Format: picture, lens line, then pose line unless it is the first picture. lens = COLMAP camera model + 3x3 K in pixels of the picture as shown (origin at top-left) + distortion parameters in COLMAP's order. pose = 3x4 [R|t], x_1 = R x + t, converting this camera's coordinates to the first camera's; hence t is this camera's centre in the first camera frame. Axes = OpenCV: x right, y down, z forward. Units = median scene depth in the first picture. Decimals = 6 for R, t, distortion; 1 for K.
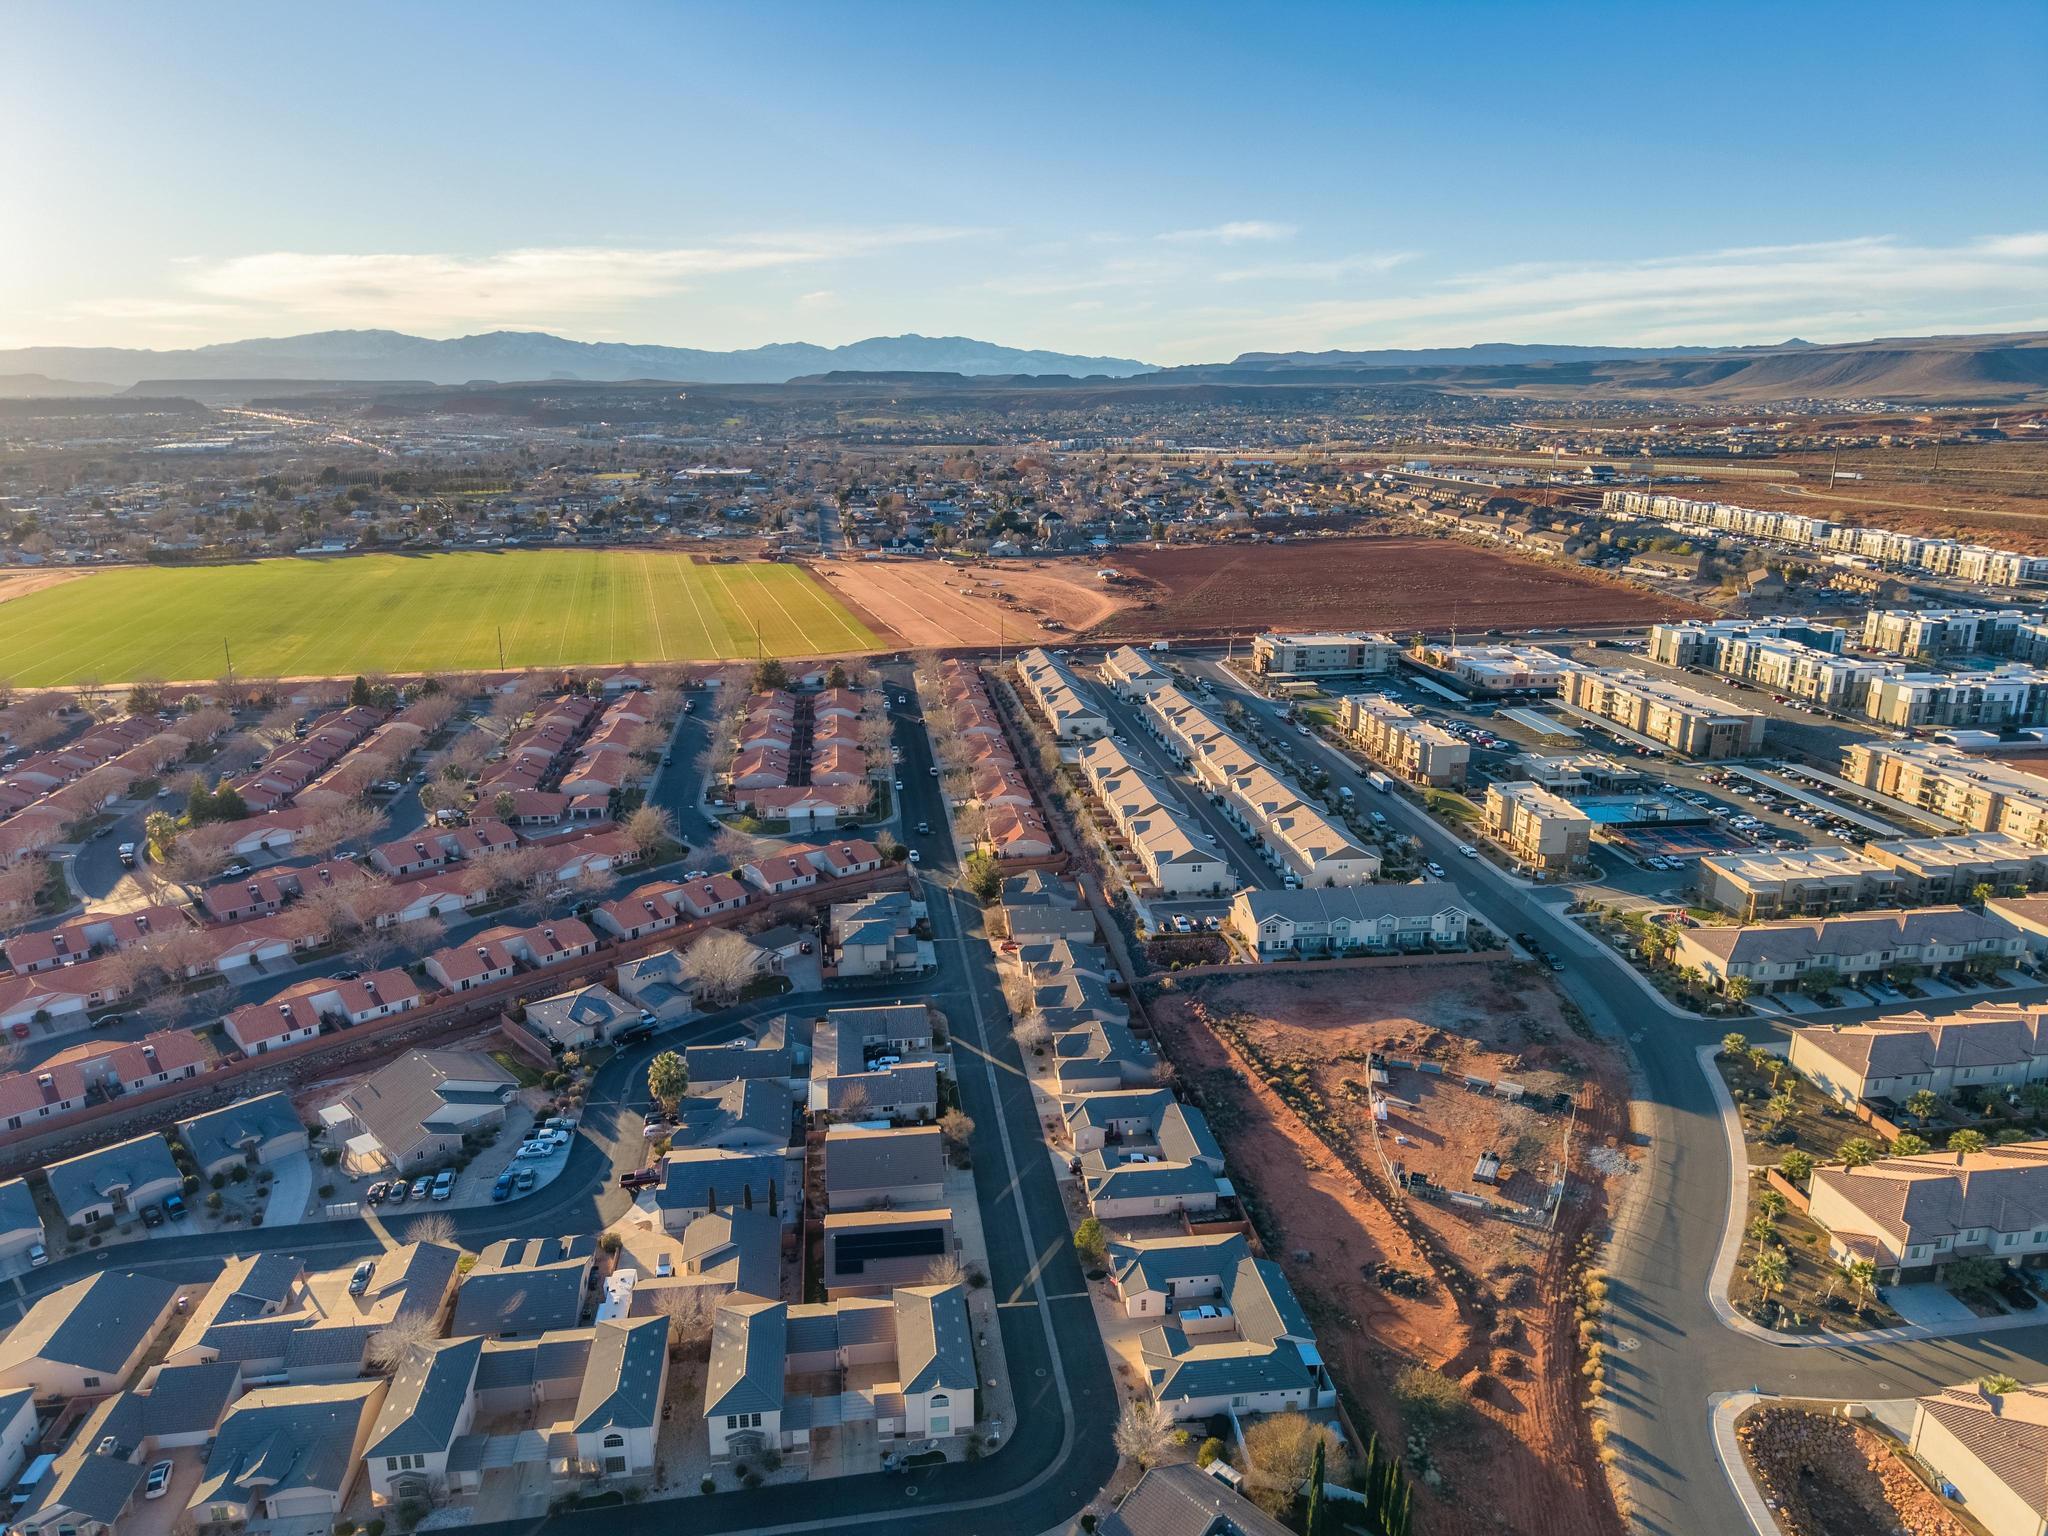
lens RADIAL K [[1370.1, 0, 1024.0], [0, 1370.1, 768.0], [0, 0, 1]] dist [0.027776, -0.031268]
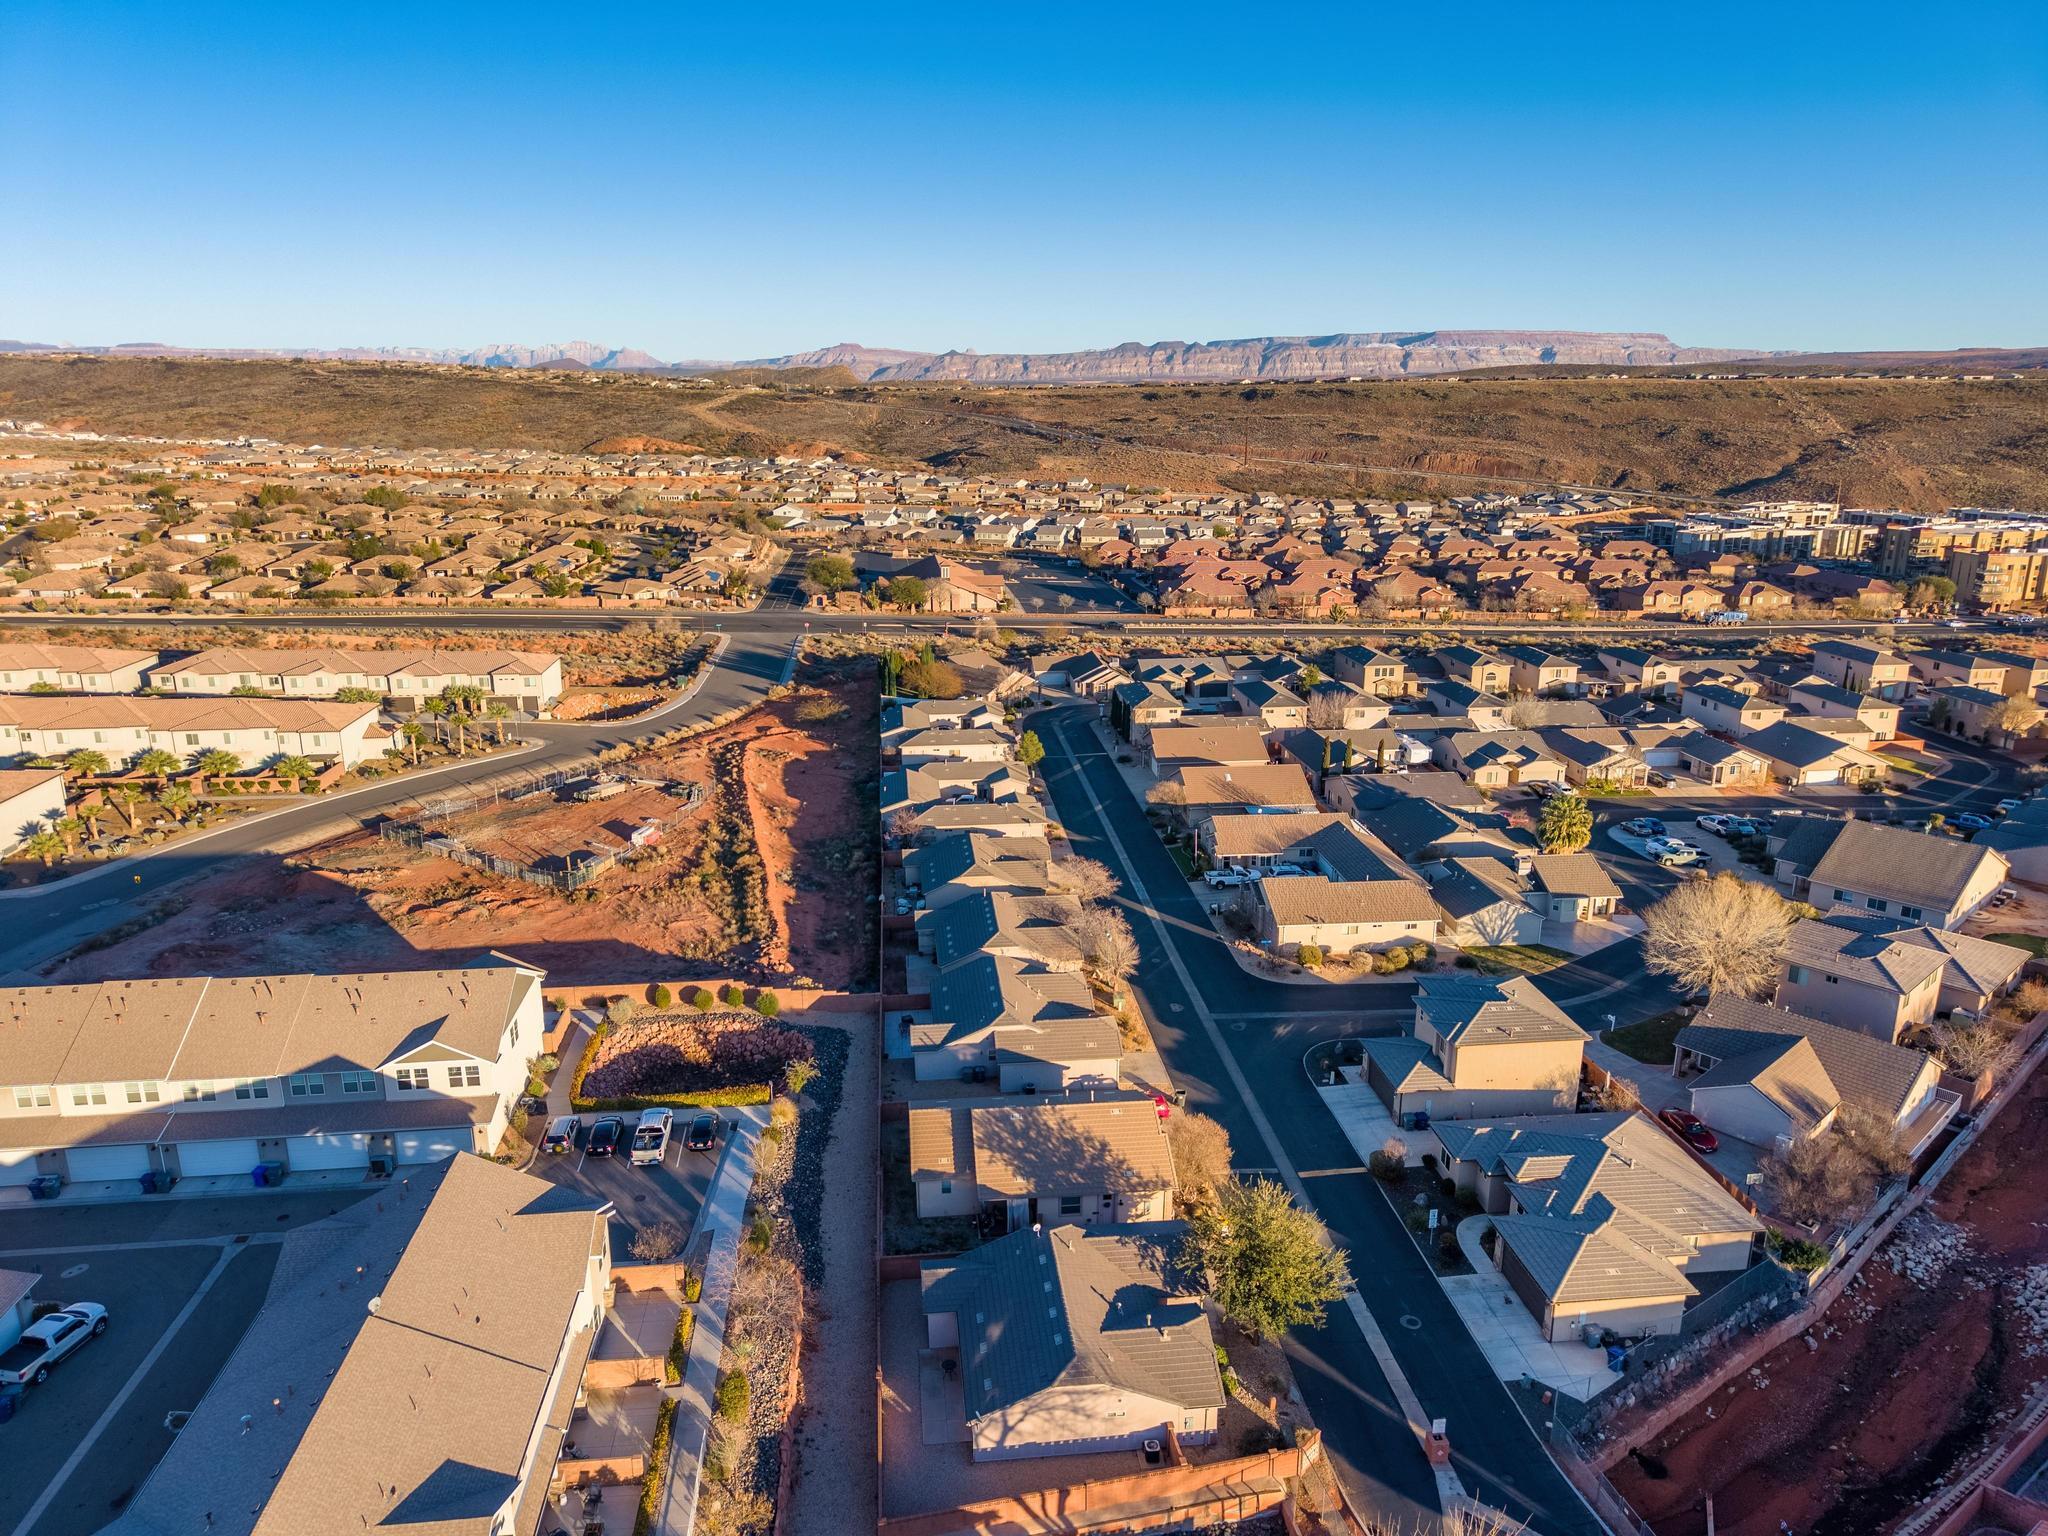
lens RADIAL K [[1370.1, 0, 1024.0], [0, 1370.1, 768.0], [0, 0, 1]] dist [0.027776, -0.031268]
pose [[-0.999375, -0.015044, 0.031993, 0.010456], [0.003555, 0.857605, 0.514297, -0.129746], [-0.035174, 0.514089, -0.857015, 1.117183]]
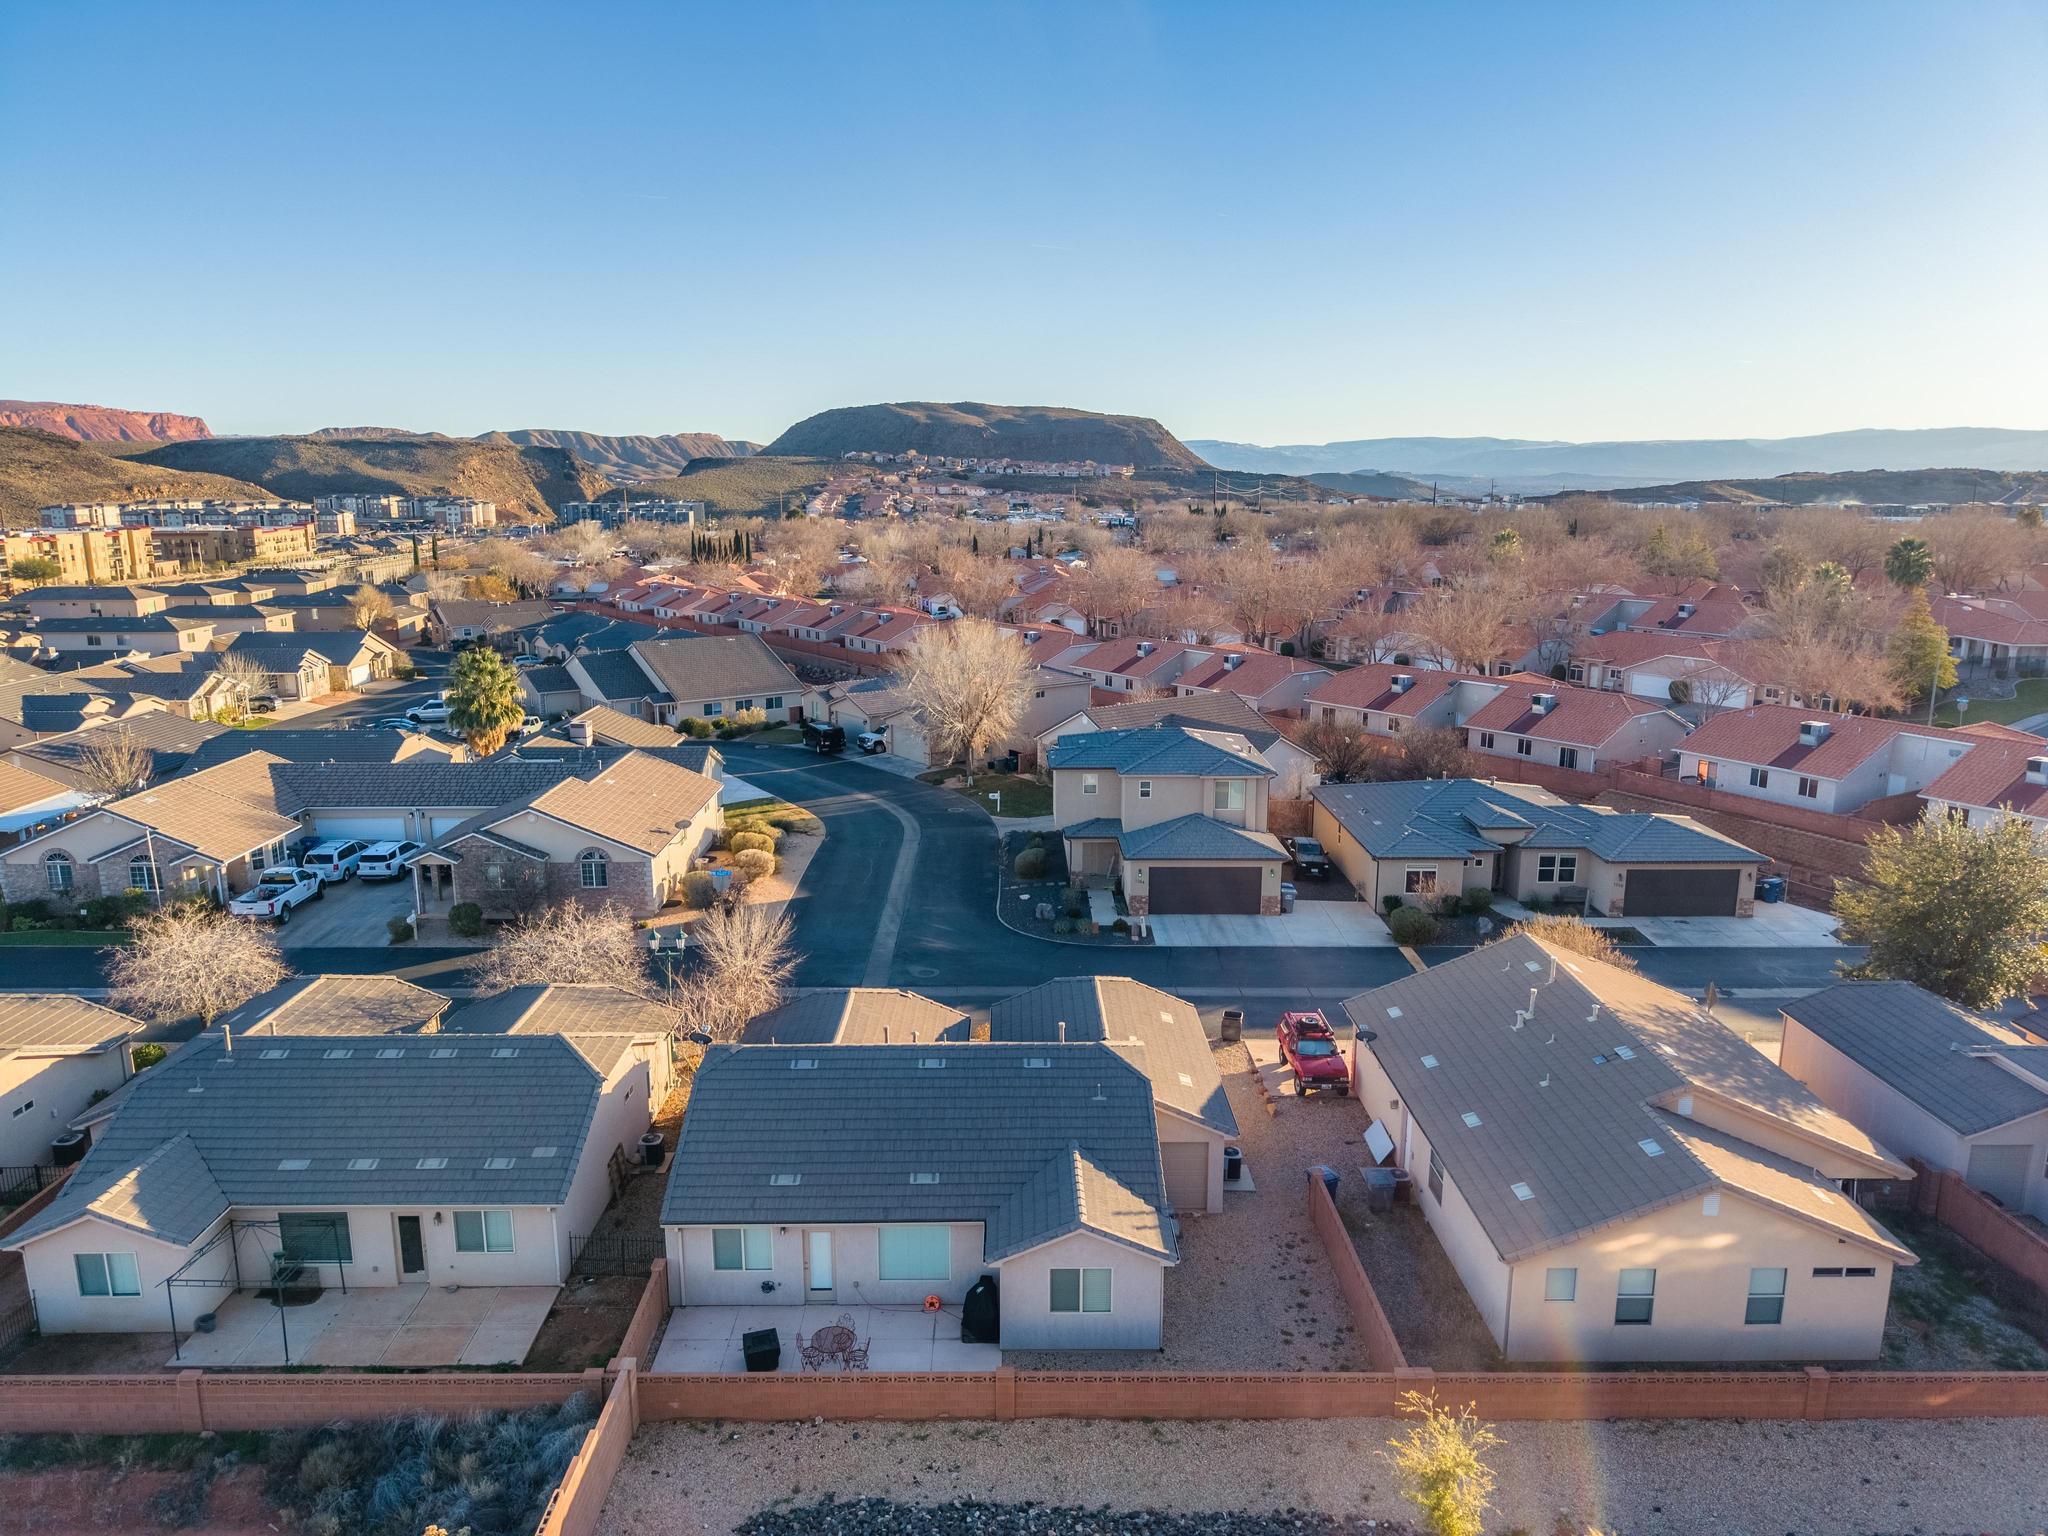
lens RADIAL K [[1370.1, 0, 1024.0], [0, 1370.1, 768.0], [0, 0, 1]] dist [0.027776, -0.031268]
pose [[-0.128778, 0.197212, -0.971866, 0.147499], [-0.271479, 0.935577, 0.225820, 0.054579], [0.953790, 0.292922, -0.066943, 0.841467]]
